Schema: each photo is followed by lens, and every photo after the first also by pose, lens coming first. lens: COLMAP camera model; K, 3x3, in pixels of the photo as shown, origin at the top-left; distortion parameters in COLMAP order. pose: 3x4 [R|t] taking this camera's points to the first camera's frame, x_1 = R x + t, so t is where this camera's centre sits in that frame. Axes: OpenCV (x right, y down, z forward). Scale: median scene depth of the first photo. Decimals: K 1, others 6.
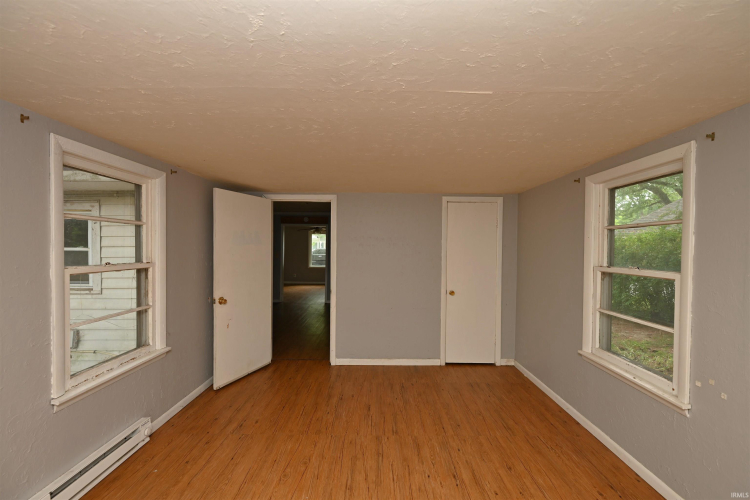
lens RADIAL K [[296.8, 0, 378.8], [0, 296.8, 253.4], [0, 0, 1]] dist [-0.001429, 0.000347]
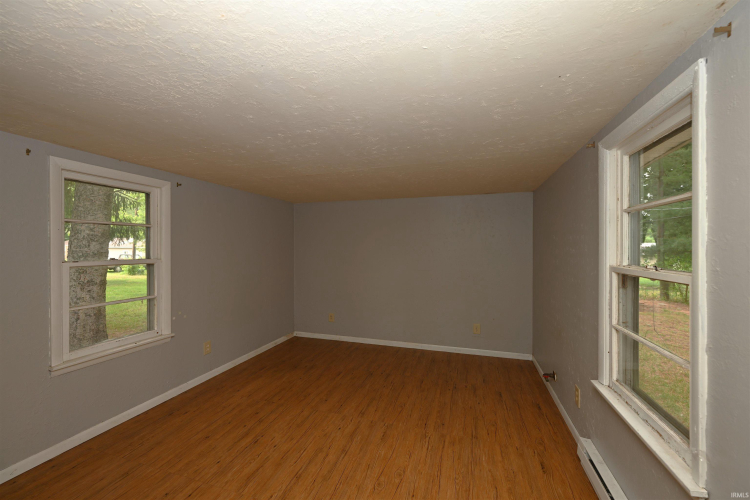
lens RADIAL K [[296.8, 0, 377.1], [0, 296.8, 246.3], [0, 0, 1]] dist [-0.001429, 0.000347]
pose [[-0.954386, -0.004835, 0.298537, -0.406422], [0.000614, 0.999835, 0.018154, -0.020013], [-0.298575, 0.017510, -0.954225, 1.481219]]
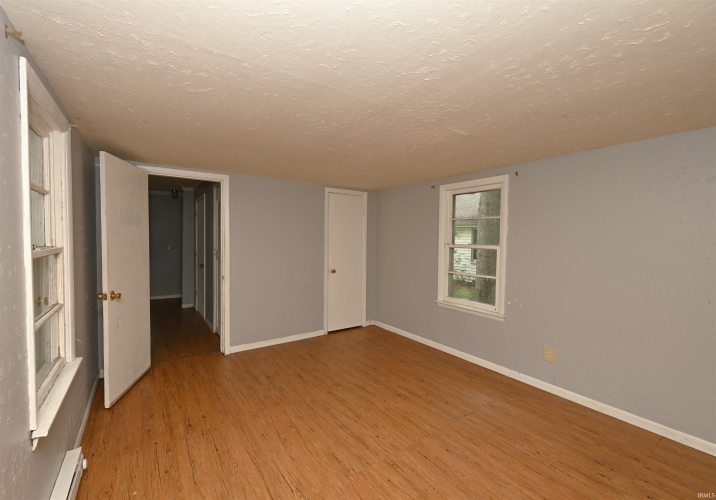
lens RADIAL K [[302.7, 0, 342.5], [0, 302.7, 249.7], [0, 0, 1]] dist [-0.003748, 0.000128]
pose [[0.831973, -0.021045, 0.554417, -0.559426], [0.006450, 0.999580, 0.028264, 0.022152], [-0.554779, -0.019939, 0.831759, -0.012232]]
